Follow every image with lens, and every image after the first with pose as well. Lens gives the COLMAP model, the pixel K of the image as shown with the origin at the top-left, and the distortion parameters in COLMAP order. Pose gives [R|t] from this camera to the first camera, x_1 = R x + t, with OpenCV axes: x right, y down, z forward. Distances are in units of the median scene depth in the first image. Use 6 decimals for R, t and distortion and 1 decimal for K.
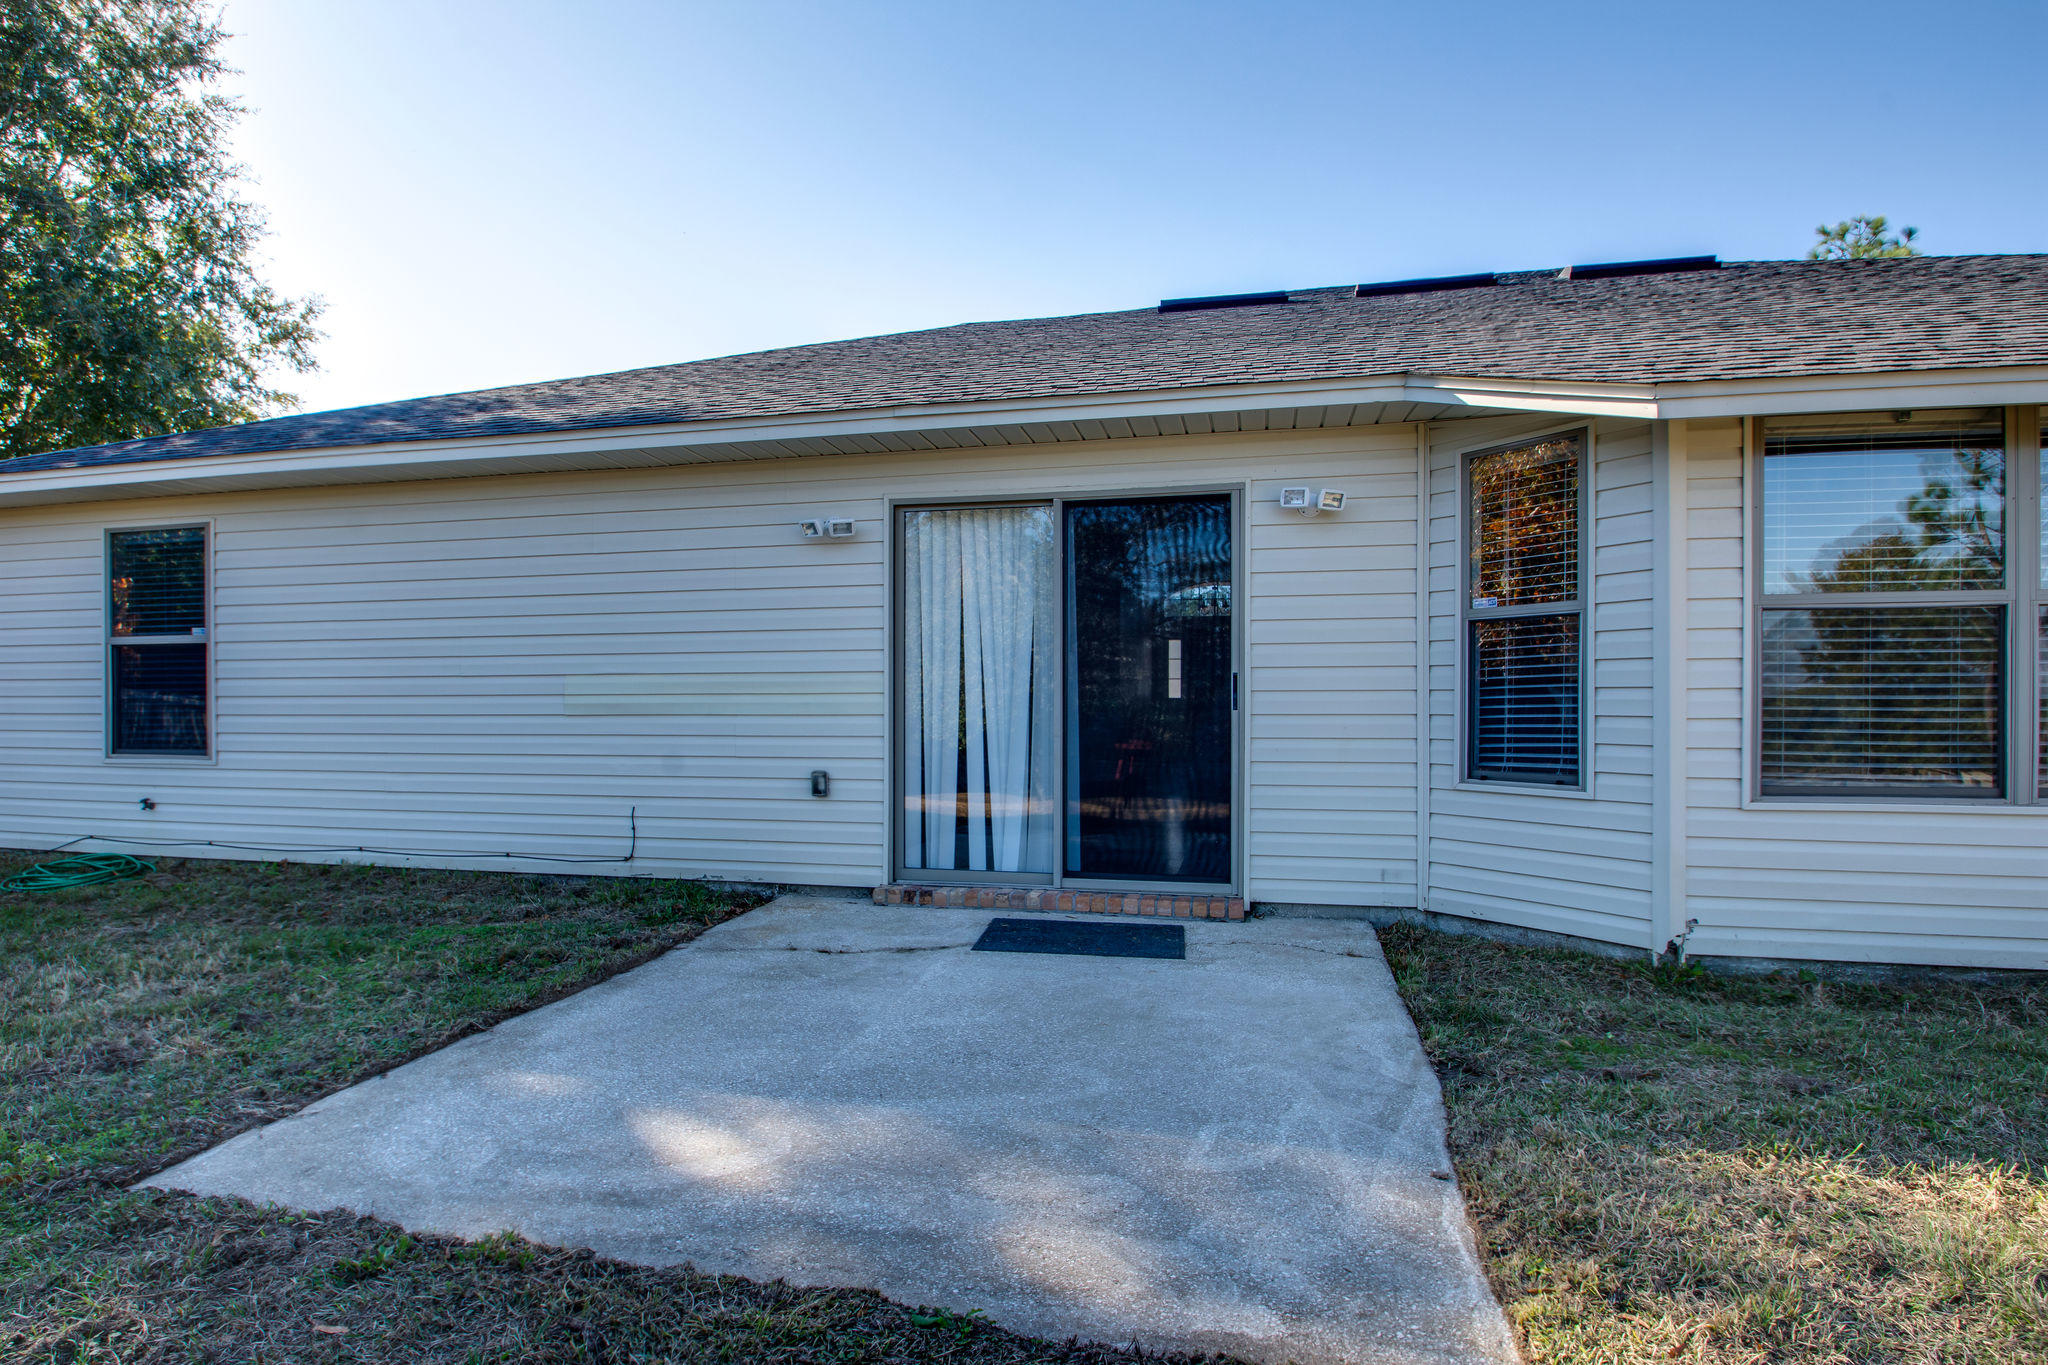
lens RADIAL K [[1053.2, 0, 994.8], [0, 1053.2, 721.6], [0, 0, 1]] dist [-0.001629, -0.000121]
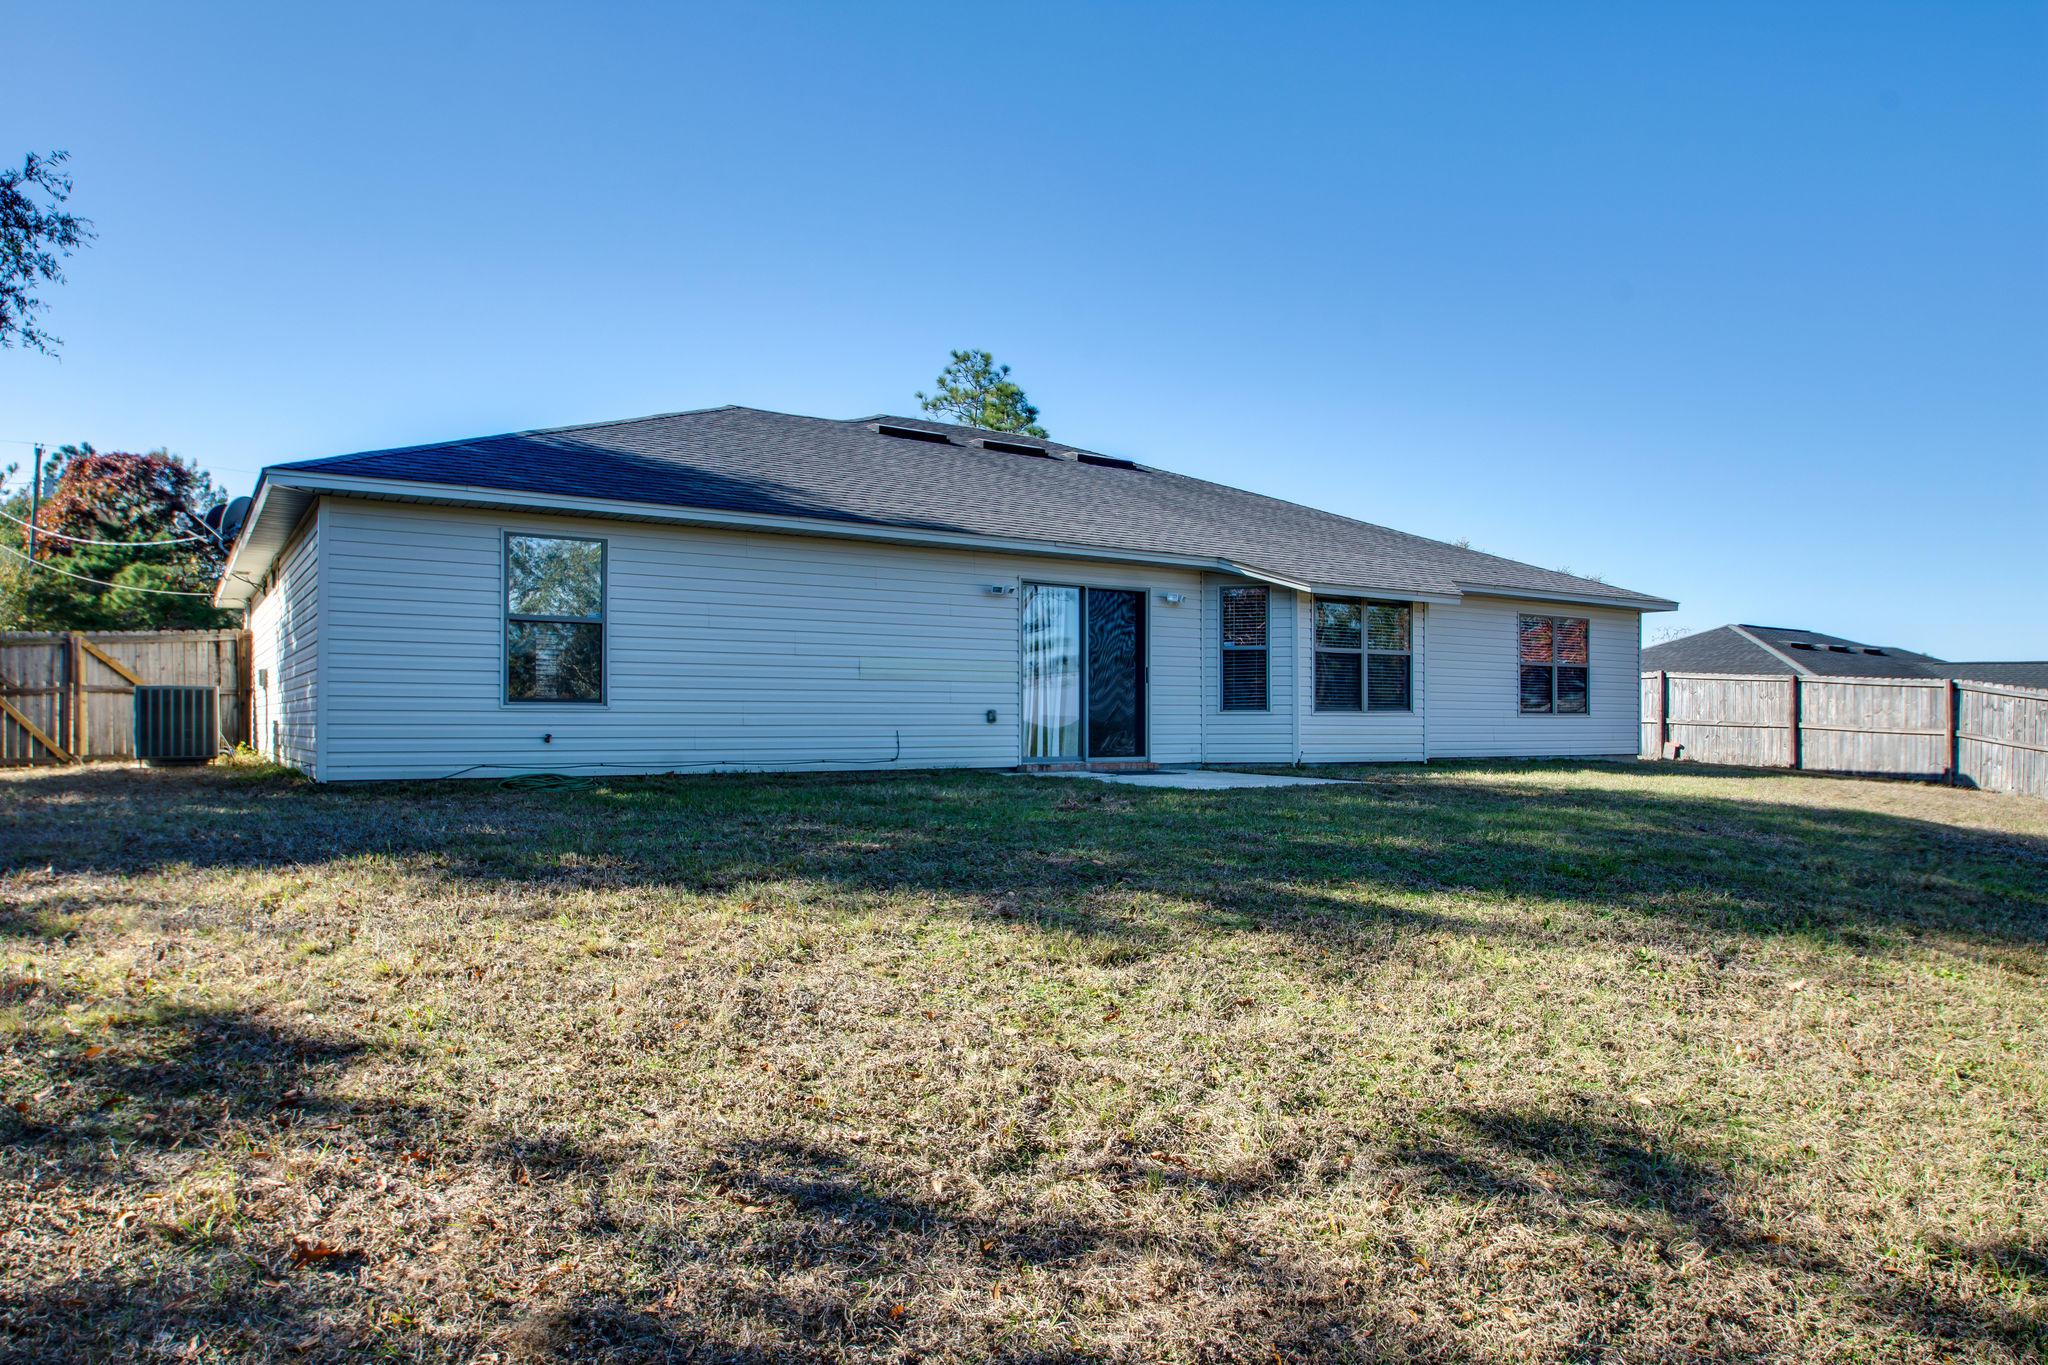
lens RADIAL K [[1053.2, 0, 994.8], [0, 1053.2, 721.6], [0, 0, 1]] dist [-0.001629, -0.000121]
pose [[0.731581, -0.005778, 0.681730, -1.569496], [0.003288, 0.999982, 0.004946, 0.061175], [-0.681747, -0.001377, 0.731587, -0.481203]]
